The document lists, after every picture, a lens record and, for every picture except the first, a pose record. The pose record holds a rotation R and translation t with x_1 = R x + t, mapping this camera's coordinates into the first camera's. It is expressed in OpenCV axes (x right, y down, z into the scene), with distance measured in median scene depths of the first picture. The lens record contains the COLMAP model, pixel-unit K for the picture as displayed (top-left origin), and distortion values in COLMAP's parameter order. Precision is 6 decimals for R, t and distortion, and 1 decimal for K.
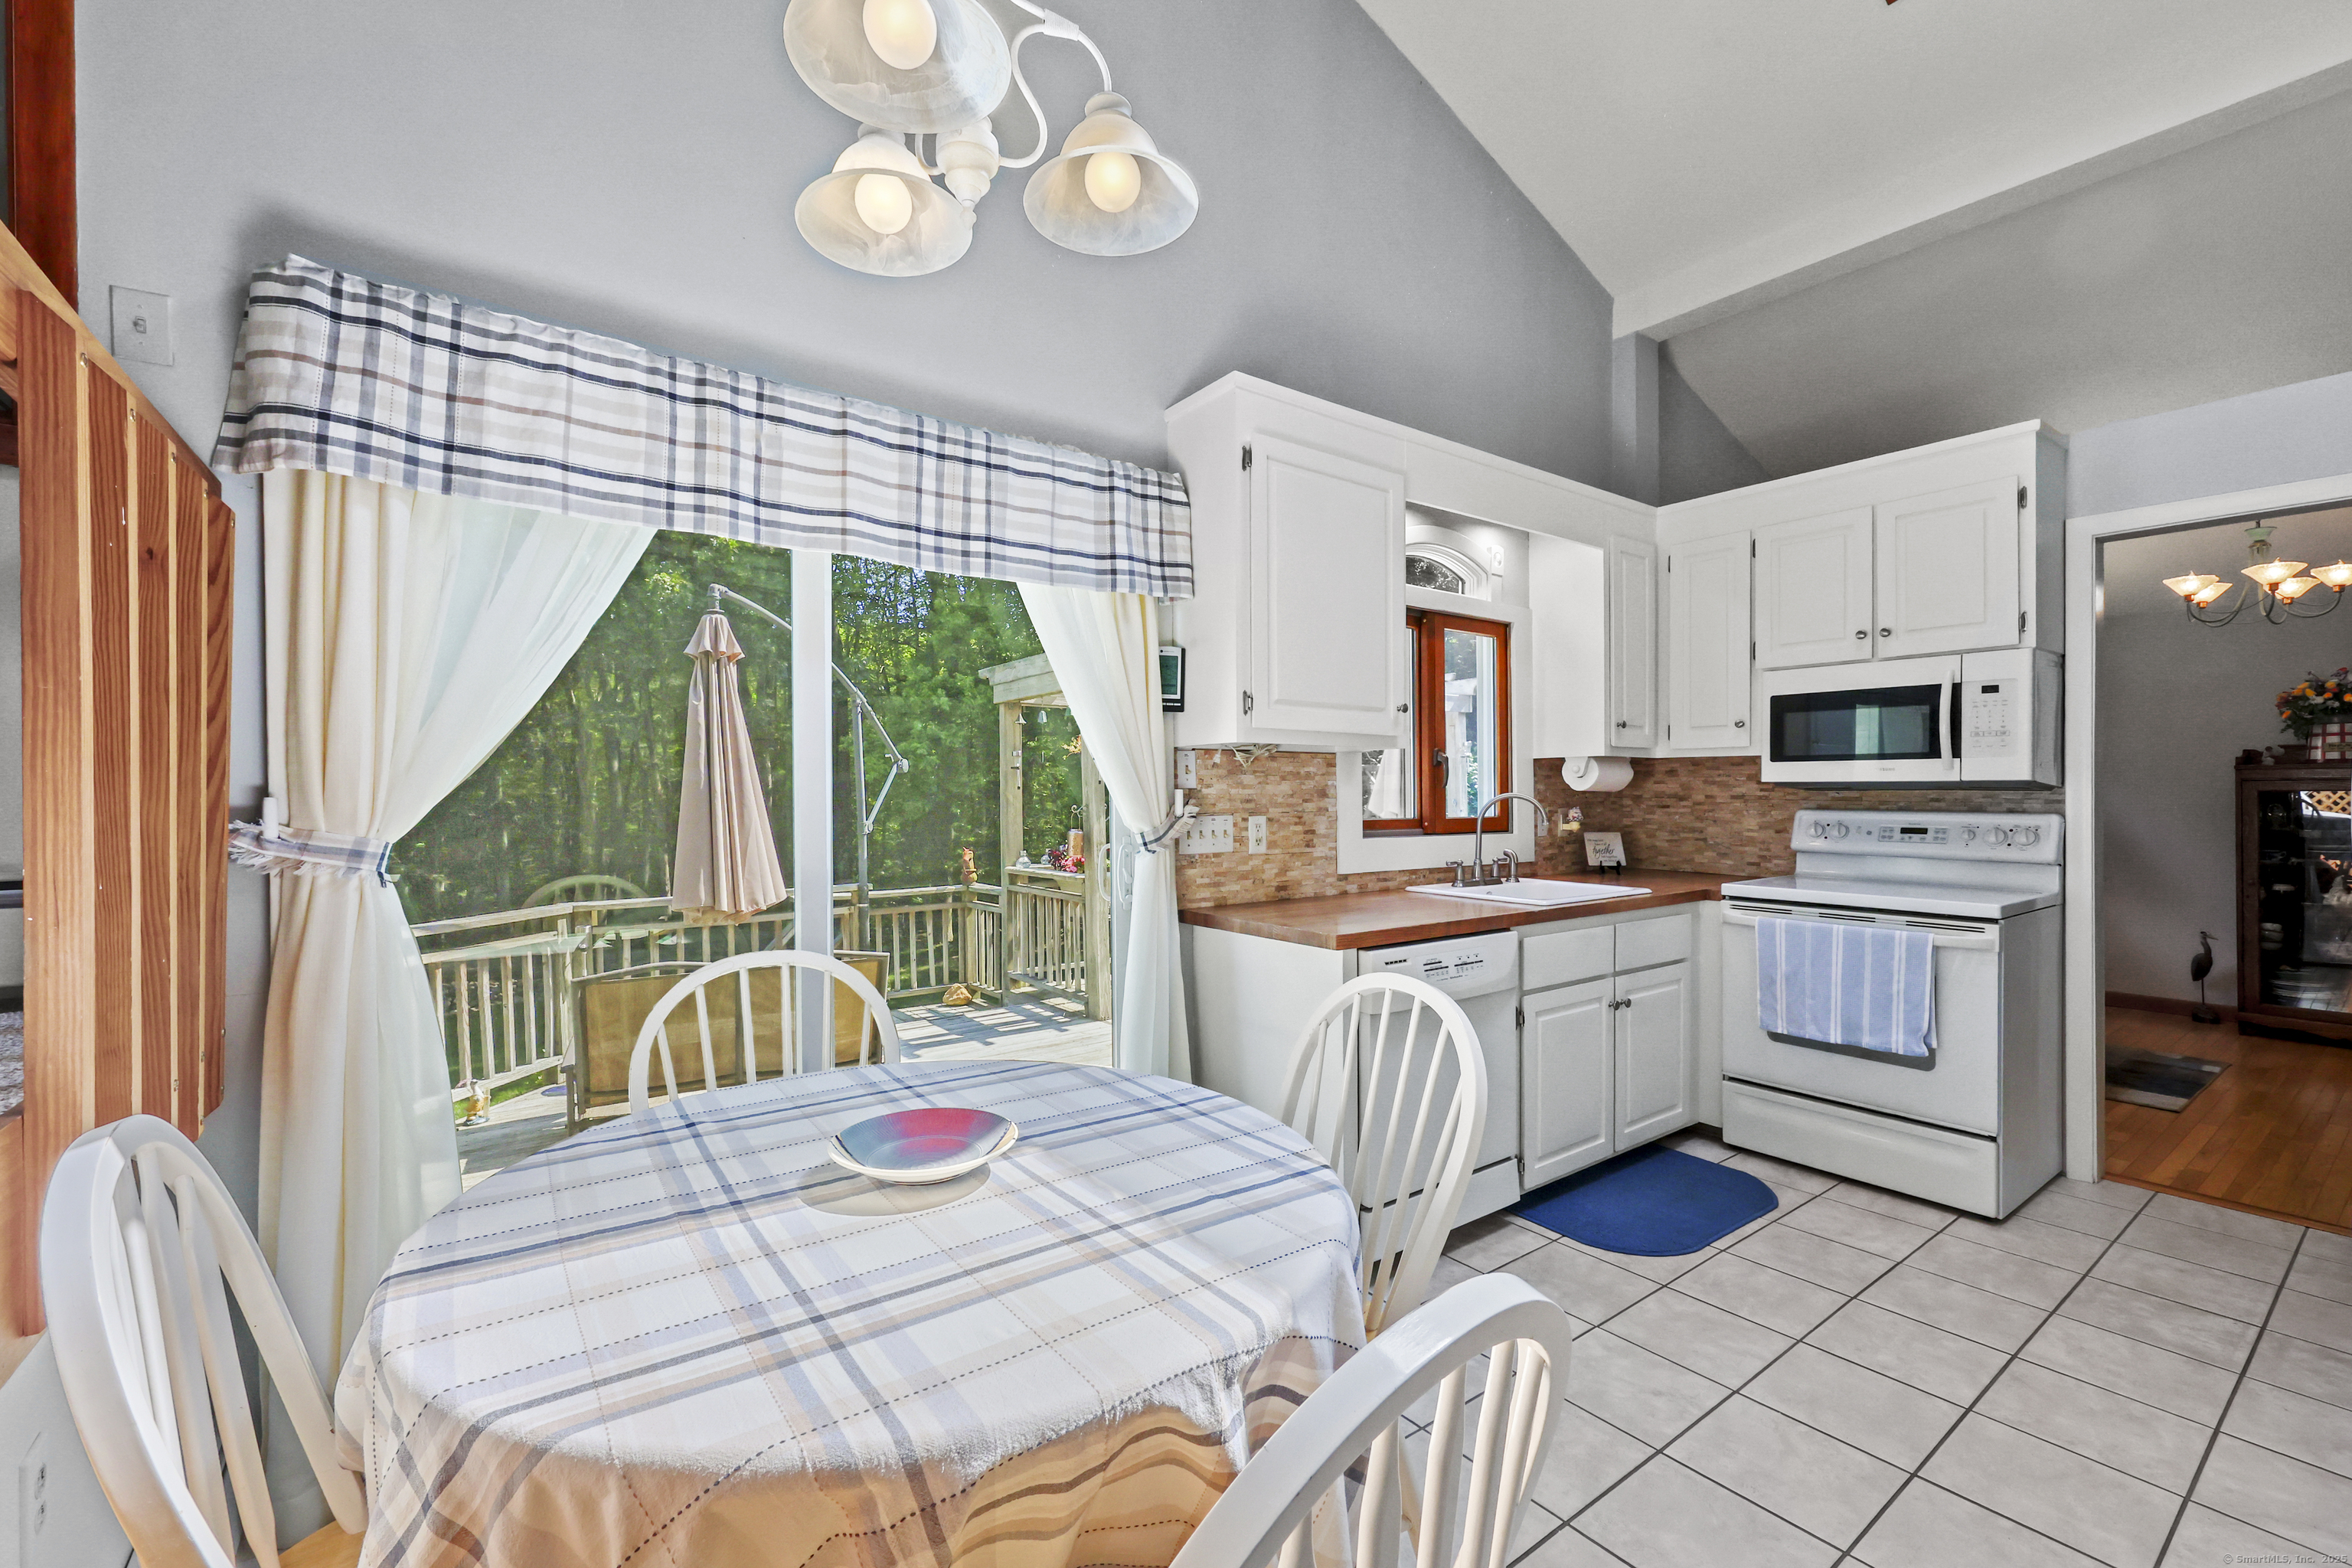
lens RADIAL K [[968.8, 0, 1176.7], [0, 968.8, 790.7], [0, 0, 1]] dist [0.002307, 0.000245]
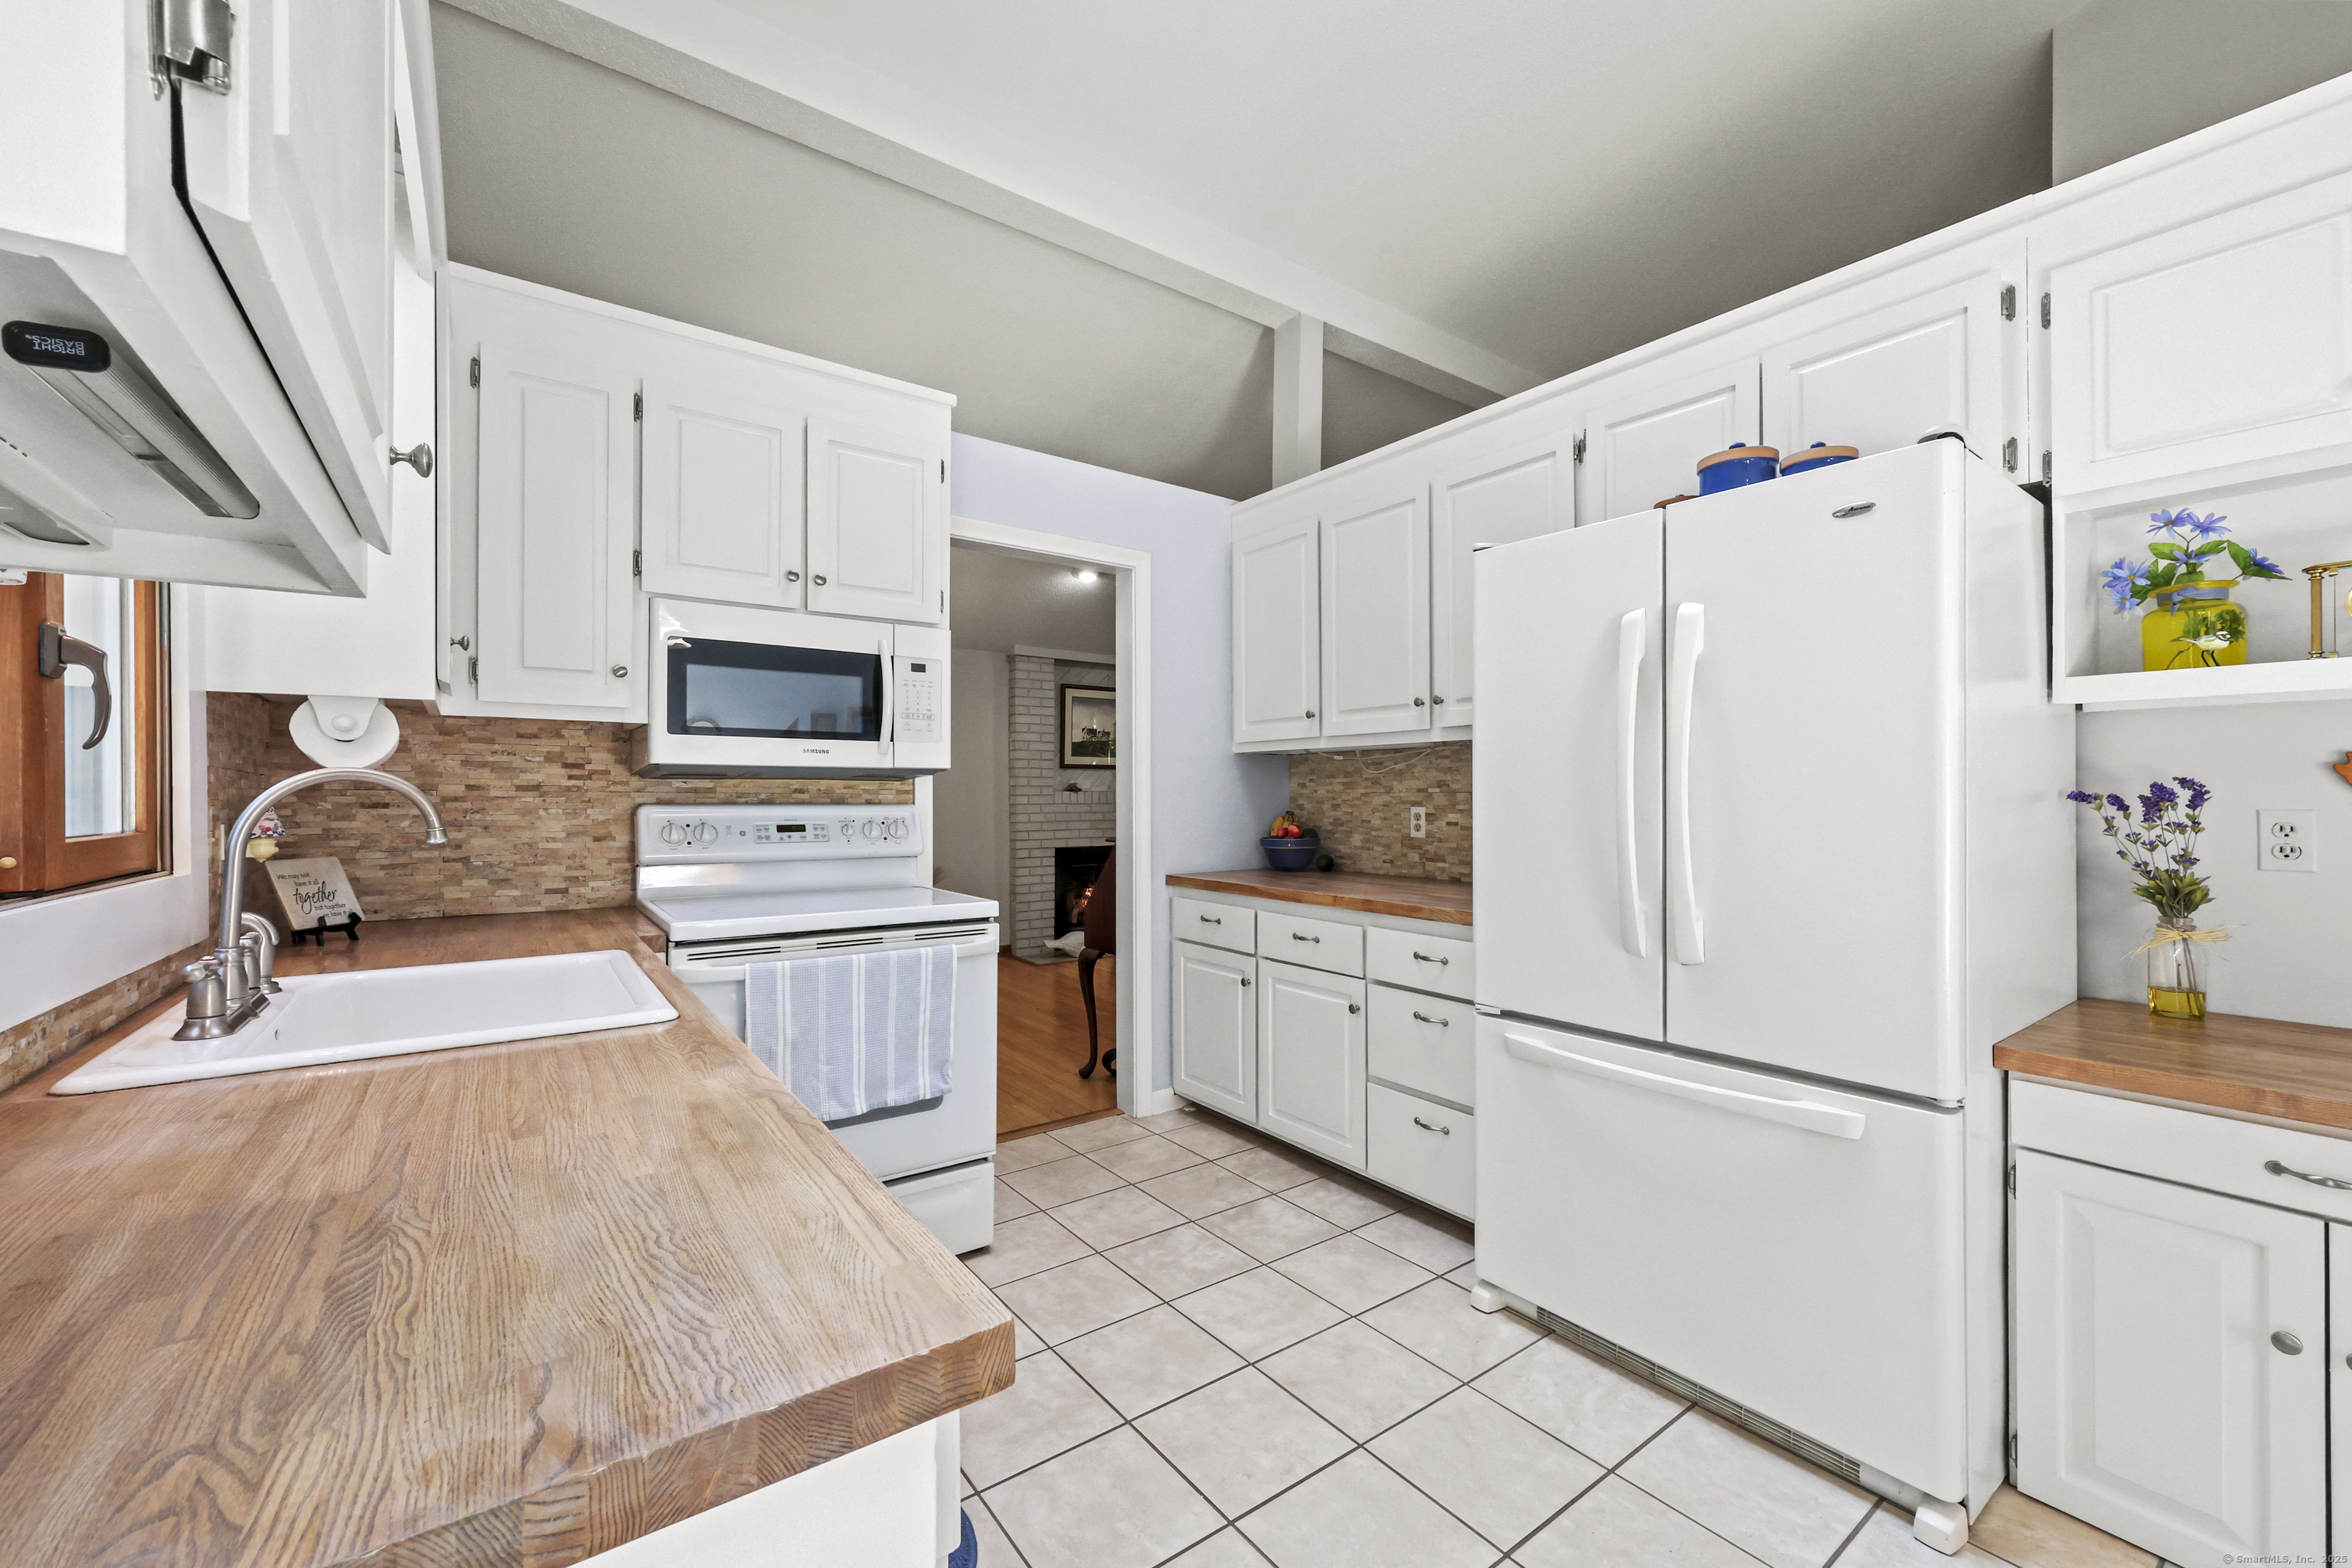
lens RADIAL K [[968.8, 0, 1208.7], [0, 968.8, 789.6], [0, 0, 1]] dist [0.002307, 0.000245]
pose [[-0.009517, 0.008031, 0.999922, -0.072270], [0.000618, 0.999968, -0.008026, 0.016967], [-0.999955, 0.000542, -0.009522, 0.737277]]
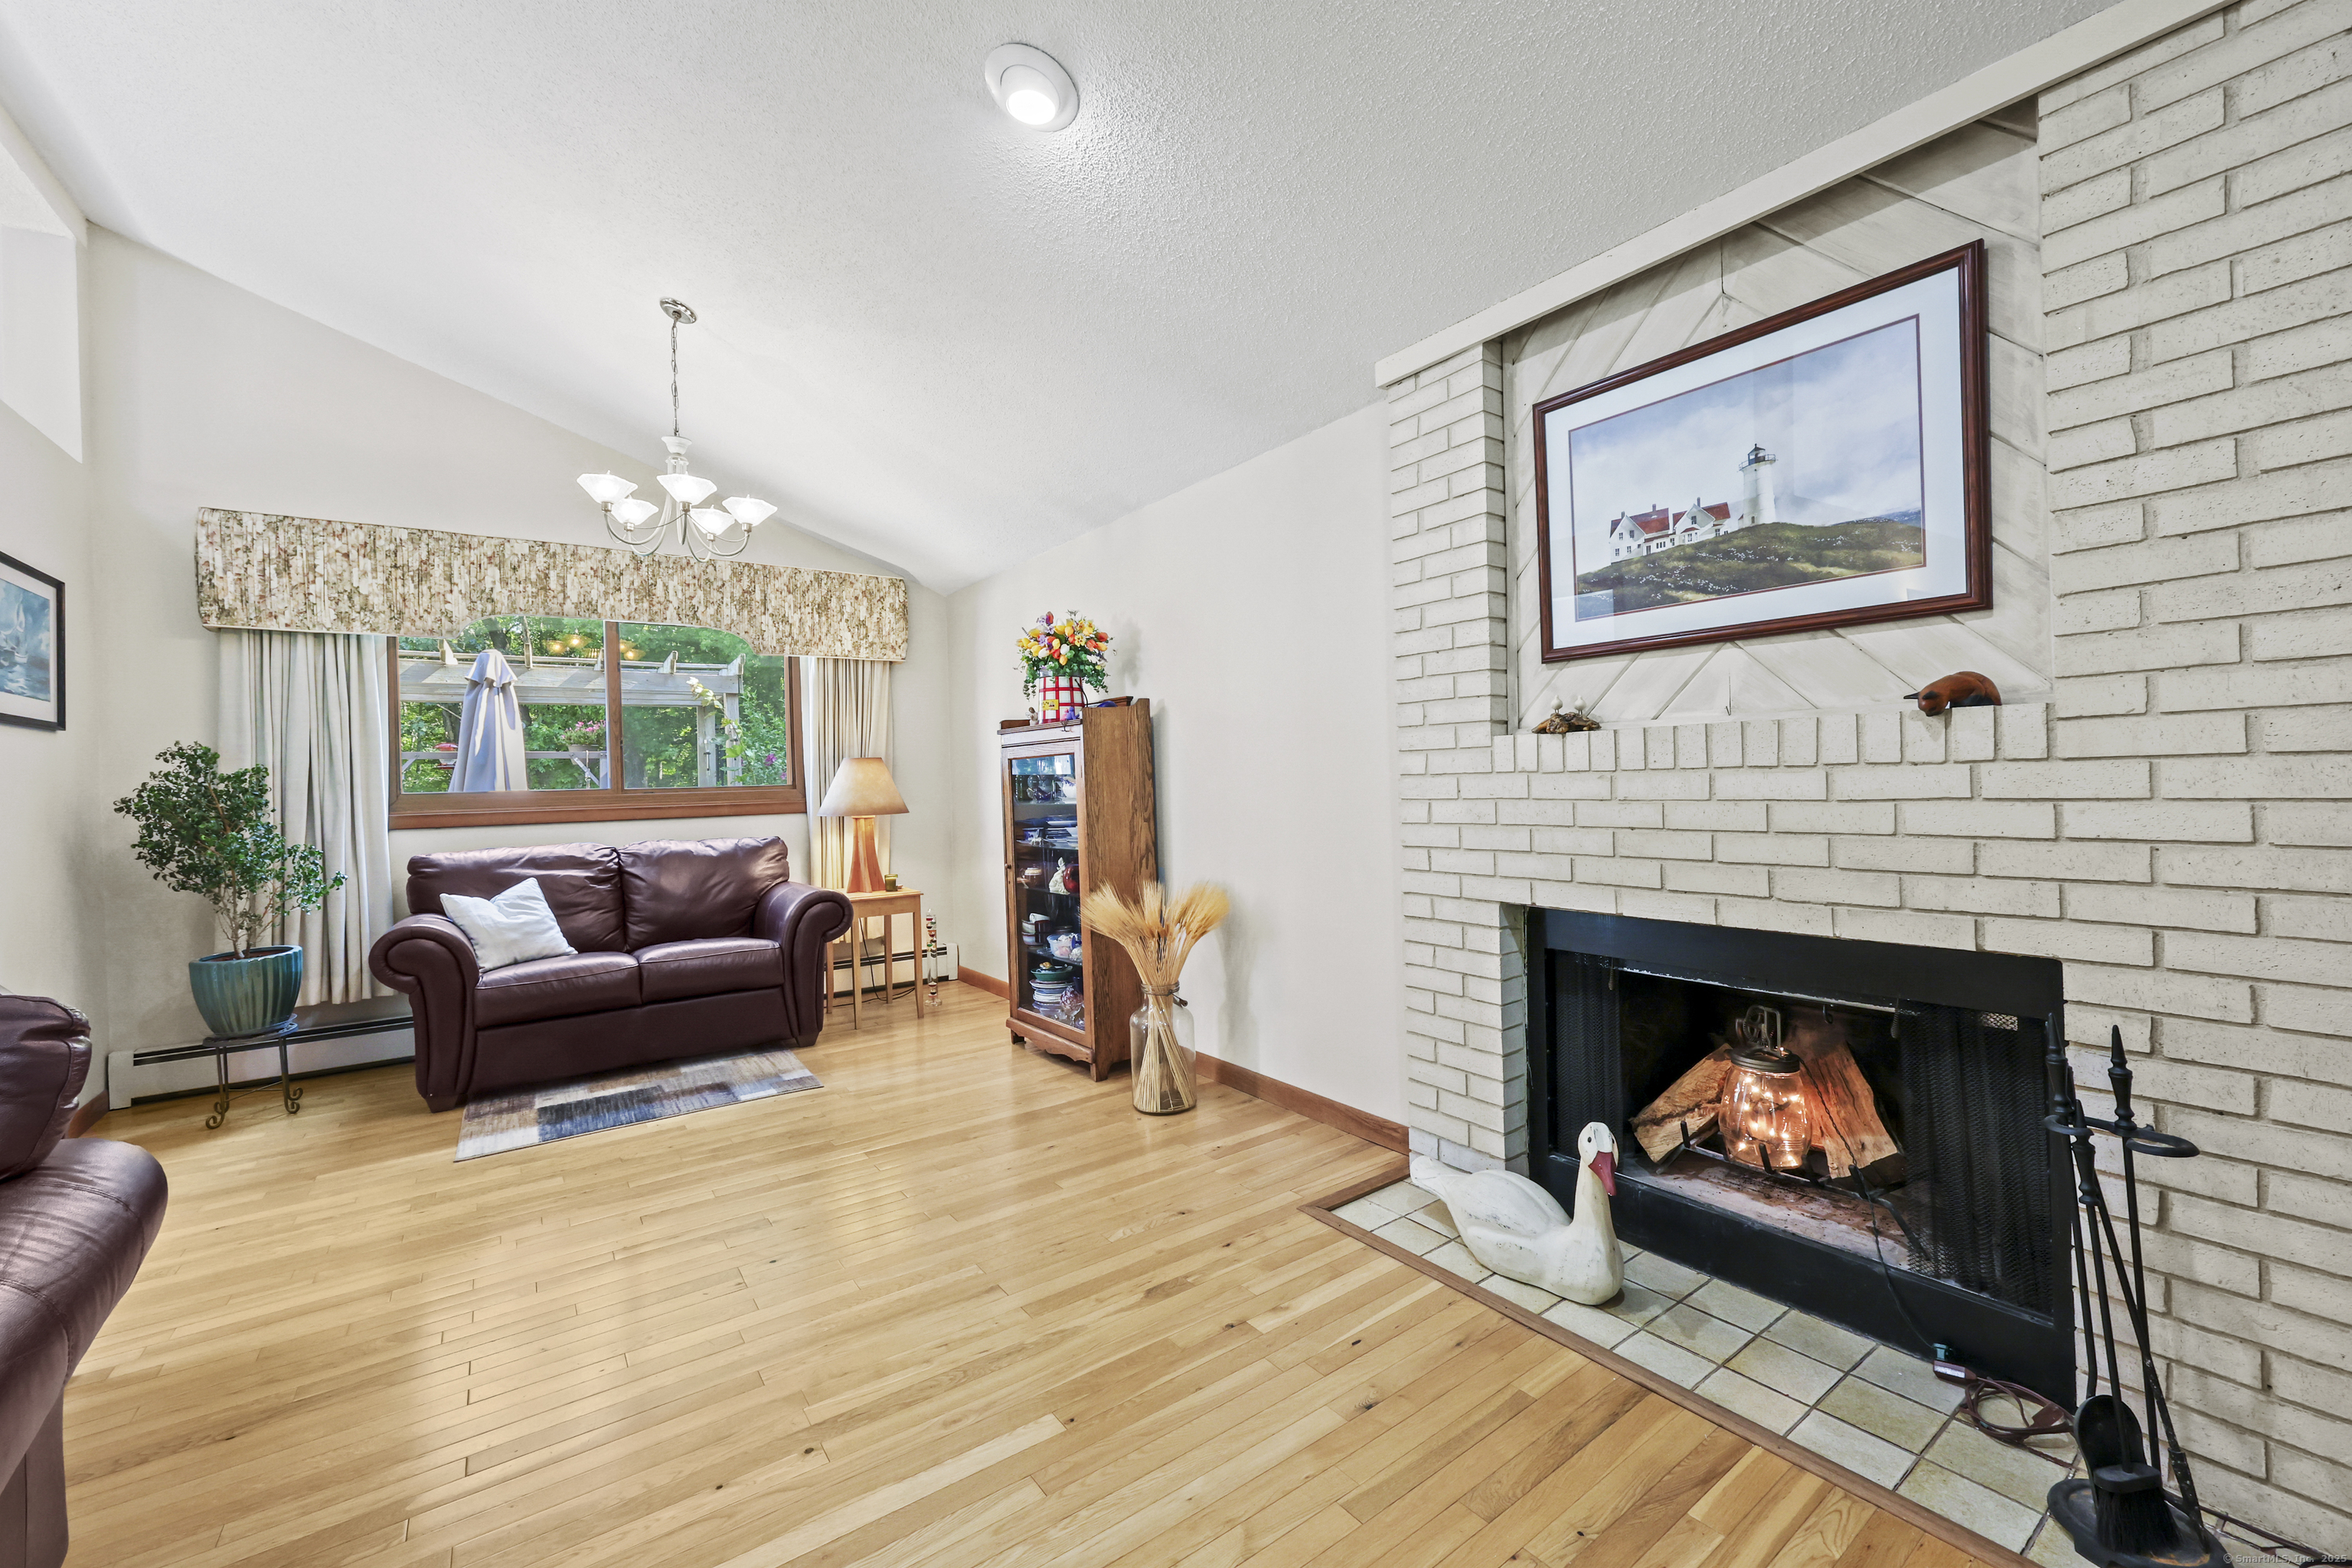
lens RADIAL K [[968.8, 0, 1222.8], [0, 968.8, 784.4], [0, 0, 1]] dist [0.002307, 0.000245]
pose [[0.999693, -0.024752, -0.000980, 2.460455], [0.024759, 0.999660, 0.008198, 0.032502], [0.000776, -0.008220, 0.999966, 0.210668]]
